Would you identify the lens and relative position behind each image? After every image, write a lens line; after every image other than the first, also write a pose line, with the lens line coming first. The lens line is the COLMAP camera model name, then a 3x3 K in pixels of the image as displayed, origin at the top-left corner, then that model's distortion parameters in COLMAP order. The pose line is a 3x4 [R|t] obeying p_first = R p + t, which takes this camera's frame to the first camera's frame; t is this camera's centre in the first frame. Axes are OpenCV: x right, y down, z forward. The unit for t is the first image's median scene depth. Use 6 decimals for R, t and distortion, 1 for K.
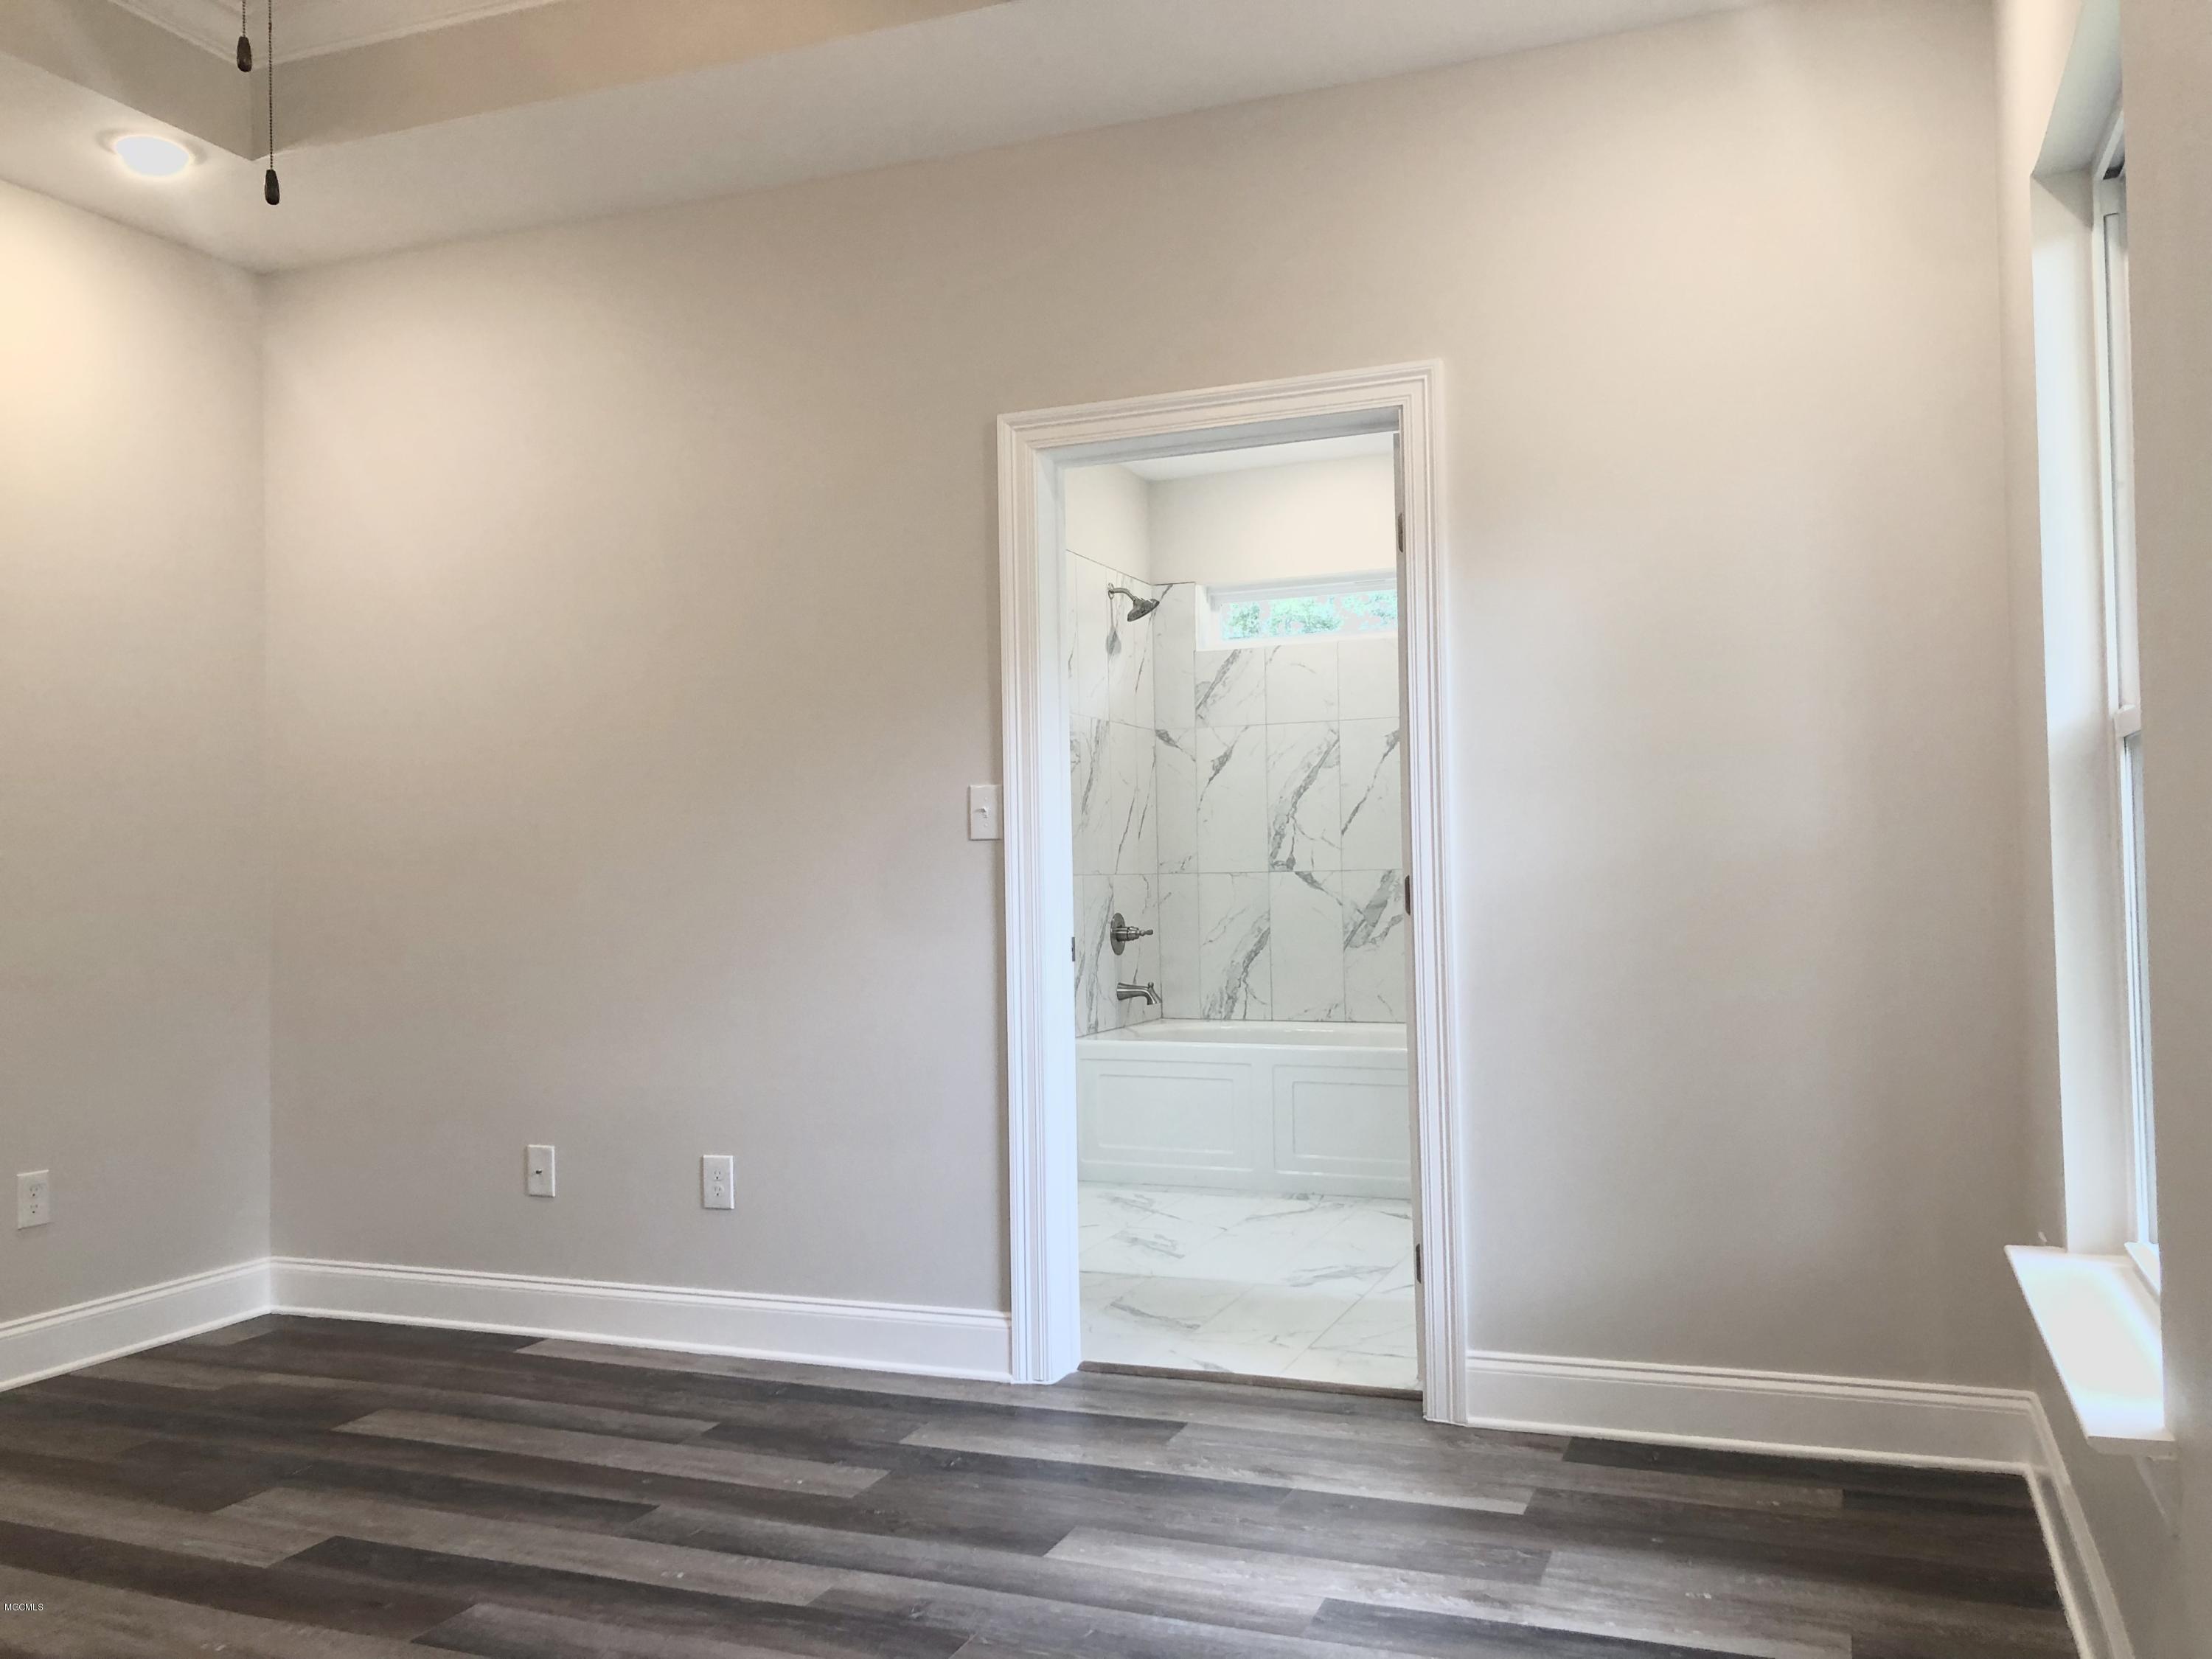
lens RADIAL K [[1795.1, 0, 1108.7], [0, 1795.1, 832.6], [0, 0, 1]] dist [0.017359, 0.009827]
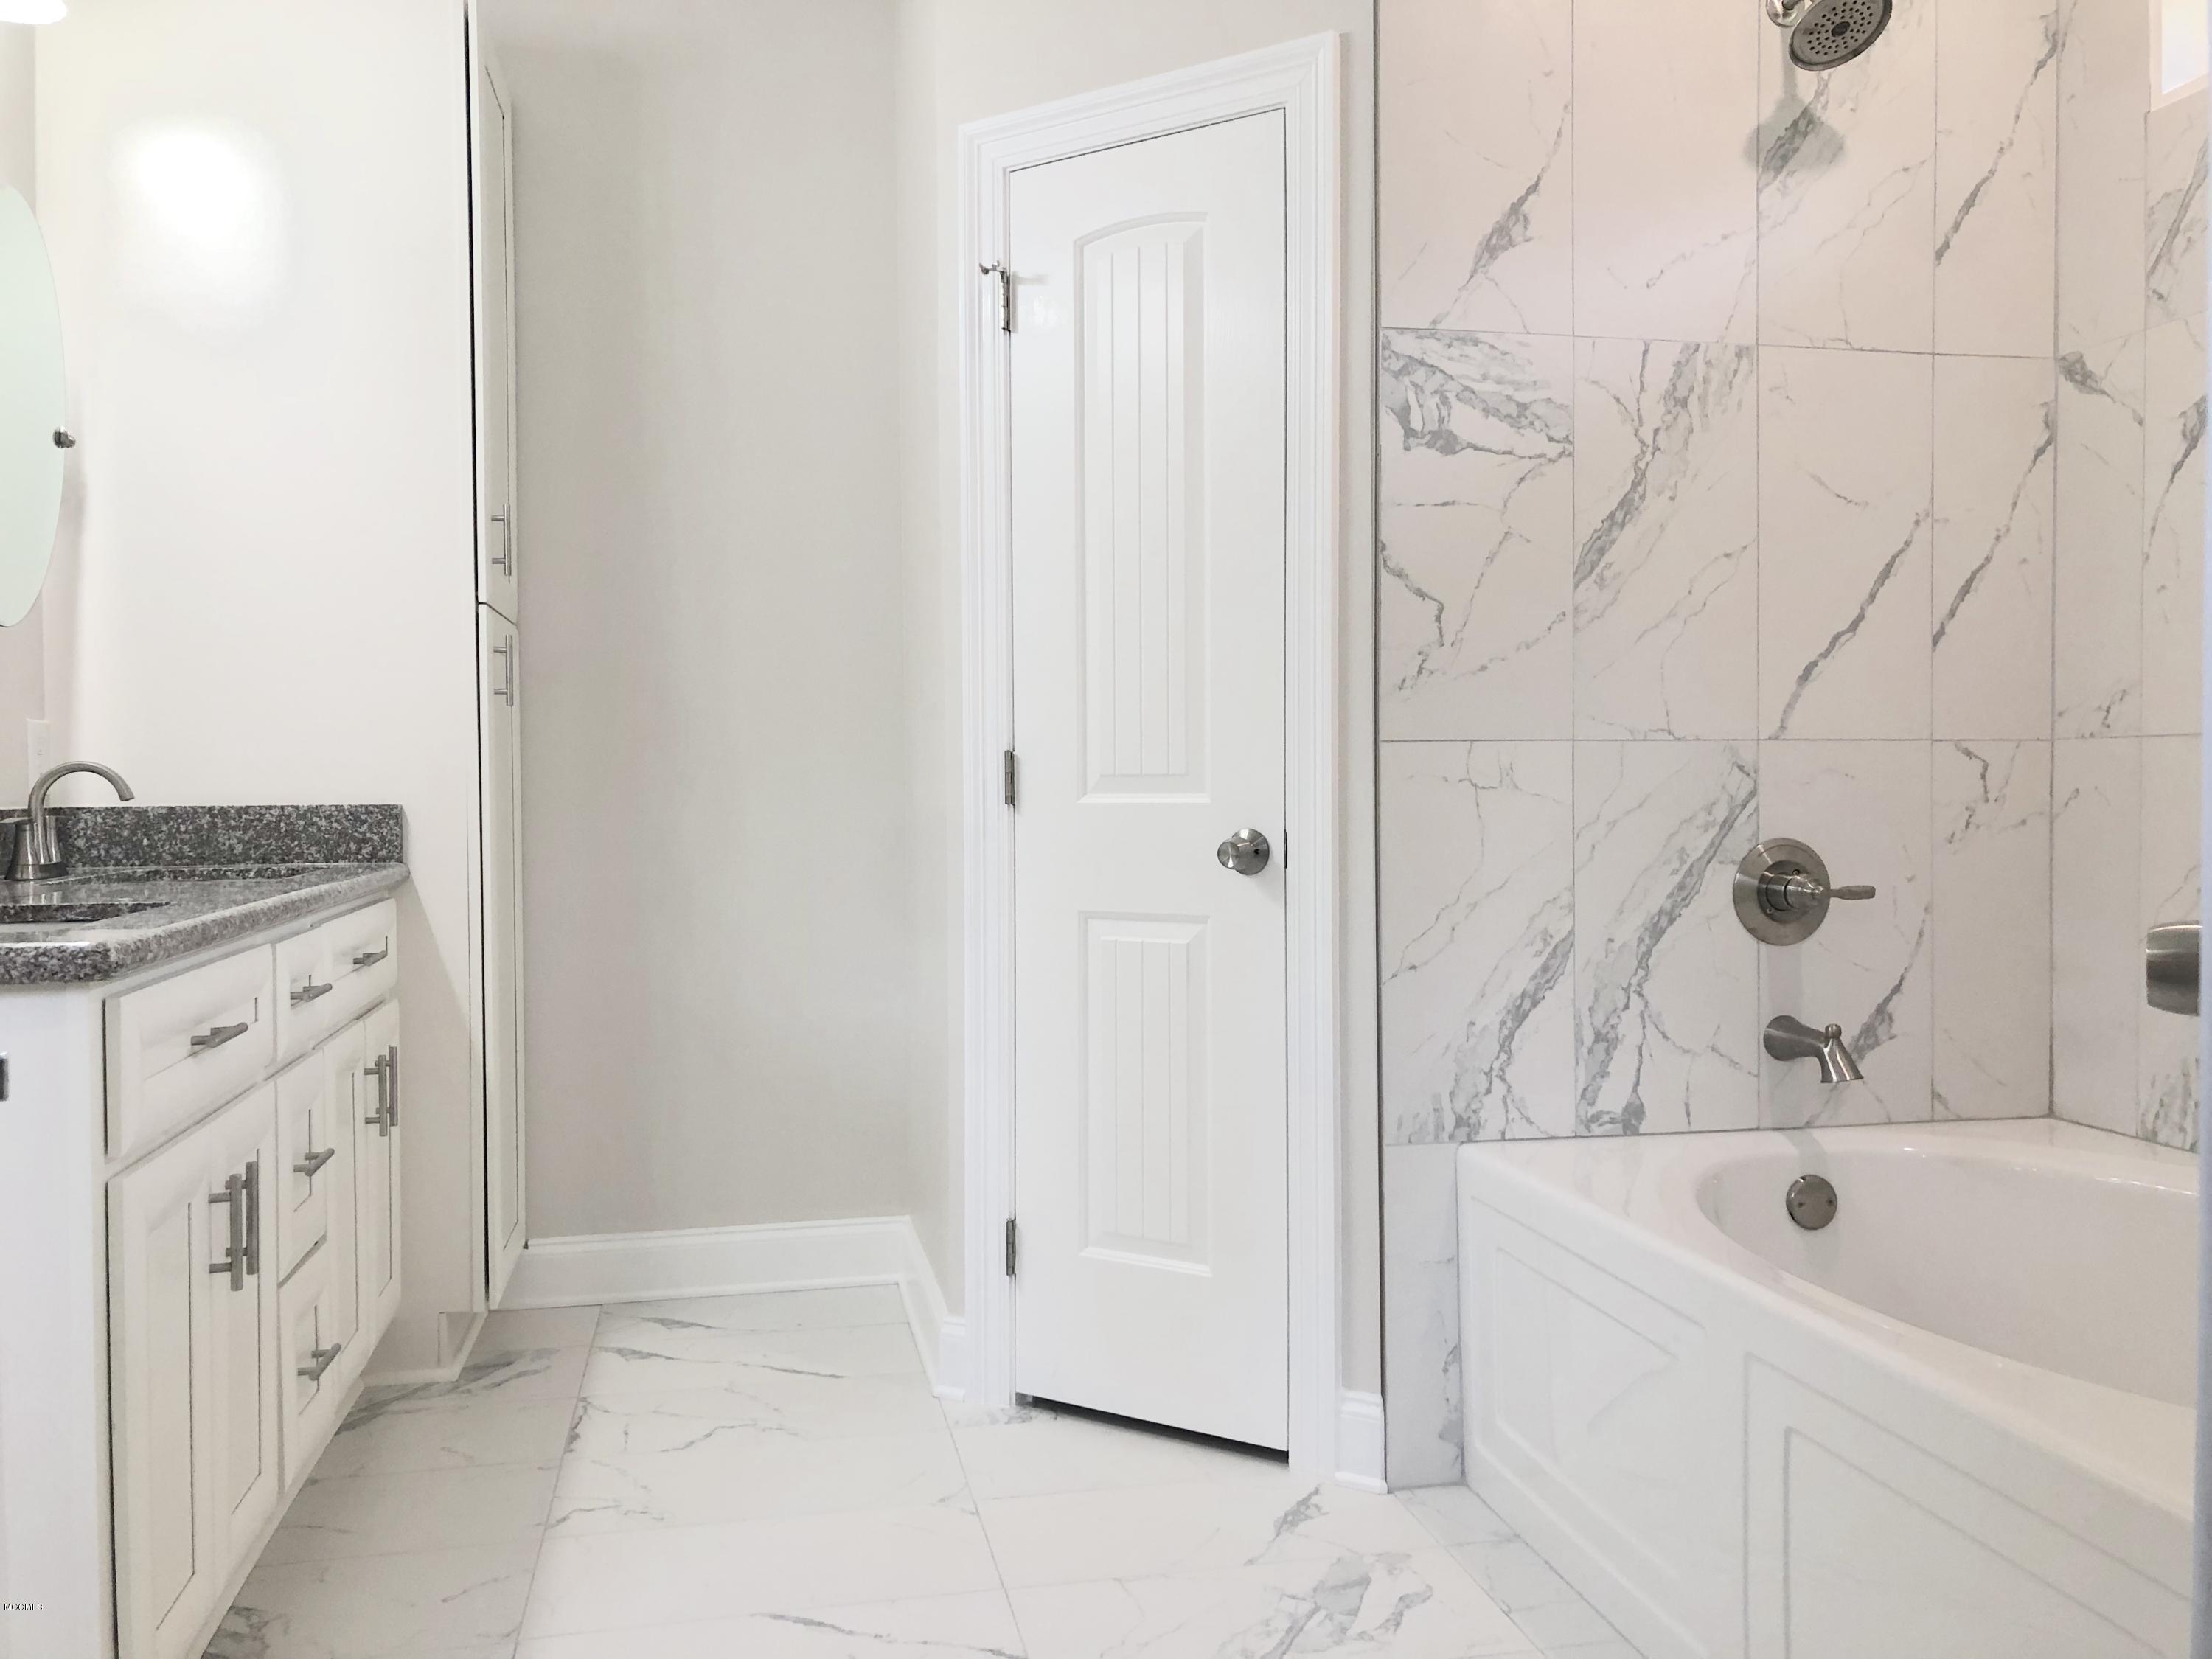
lens RADIAL K [[1795.1, 0, 1100.2], [0, 1795.1, 816.0], [0, 0, 1]] dist [0.017359, 0.009827]
pose [[0.547664, 0.042173, -0.835635, 0.241192], [0.019935, 0.997788, 0.063422, 0.011259], [0.836461, -0.051393, 0.545612, 0.626005]]
